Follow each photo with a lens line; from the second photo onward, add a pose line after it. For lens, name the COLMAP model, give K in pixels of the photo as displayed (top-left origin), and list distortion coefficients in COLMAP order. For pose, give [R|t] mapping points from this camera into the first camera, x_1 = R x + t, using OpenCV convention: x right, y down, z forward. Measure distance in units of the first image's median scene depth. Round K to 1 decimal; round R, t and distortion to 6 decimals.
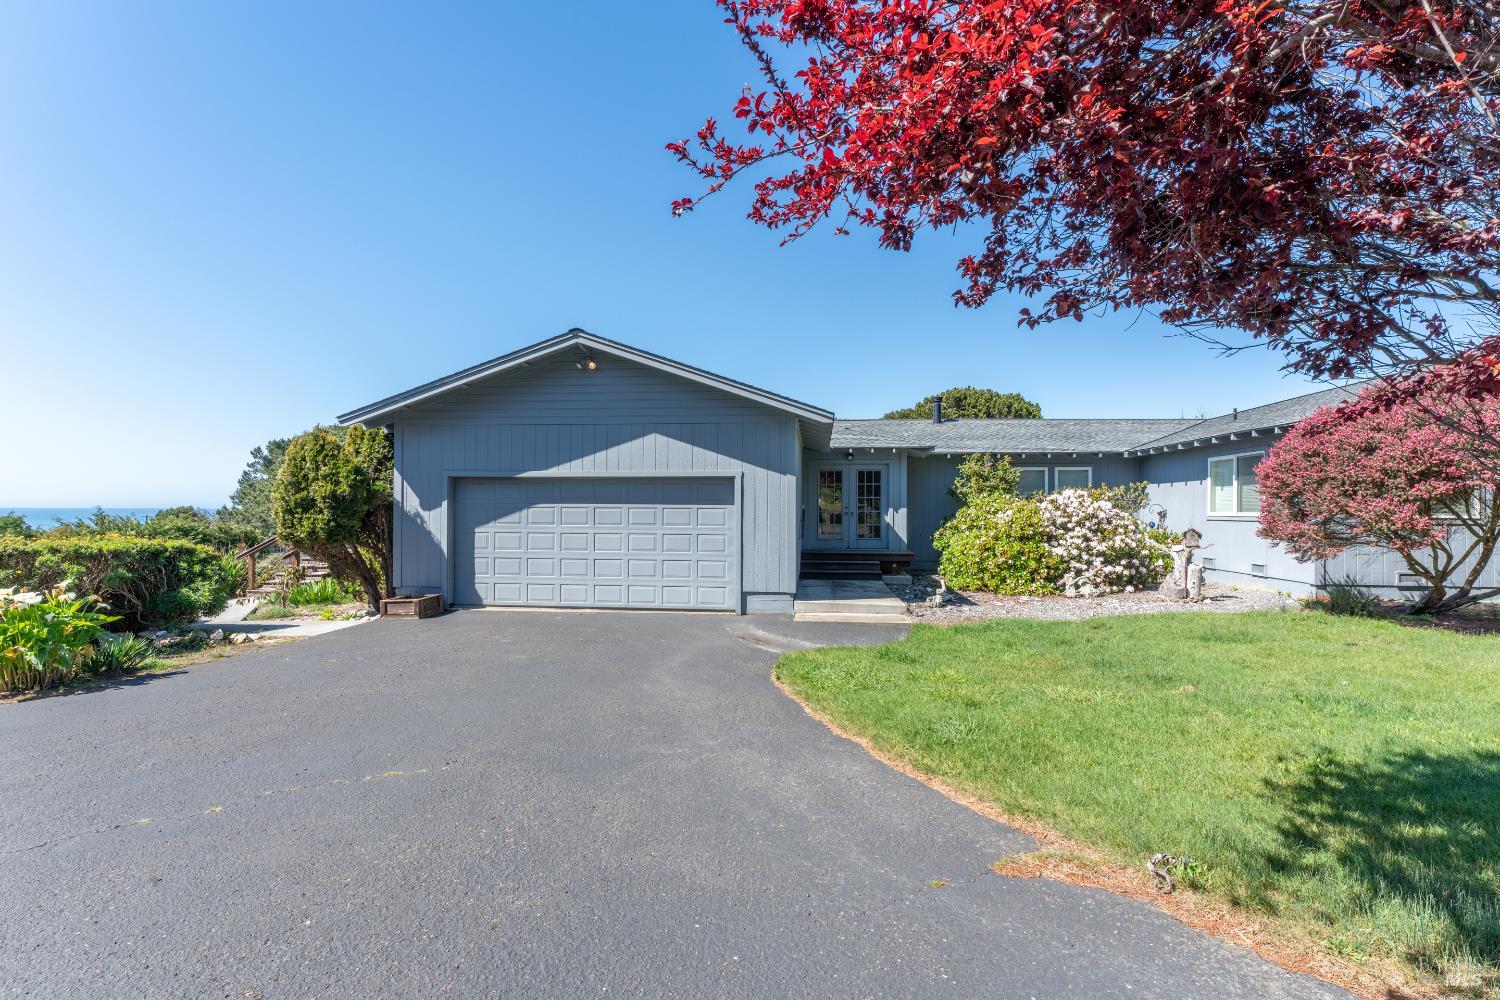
lens RADIAL K [[687.4, 0, 751.4], [0, 687.4, 496.4], [0, 0, 1]] dist [-0.005980, 0.000779]
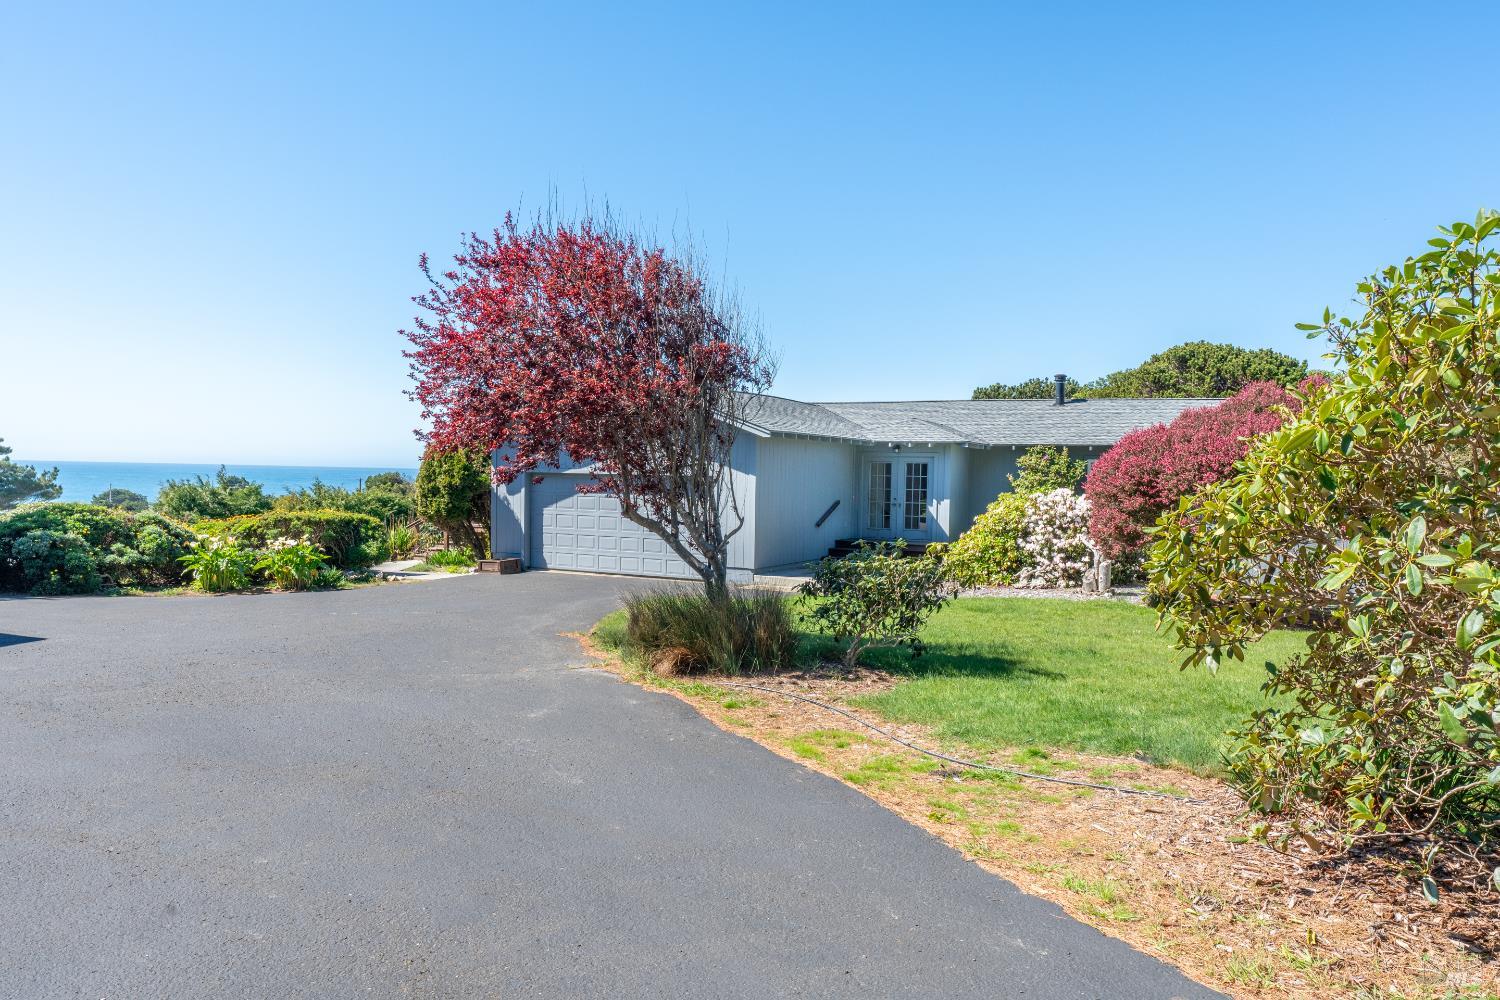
lens RADIAL K [[1031.3, 0, 749.5], [0, 1031.3, 498.6], [0, 0, 1]] dist [0.001984, -0.000769]
pose [[0.934389, 0.022432, -0.355548, 0.706924], [-0.009674, 0.999245, 0.037620, -0.058255], [0.356123, -0.031712, 0.933901, -0.749942]]
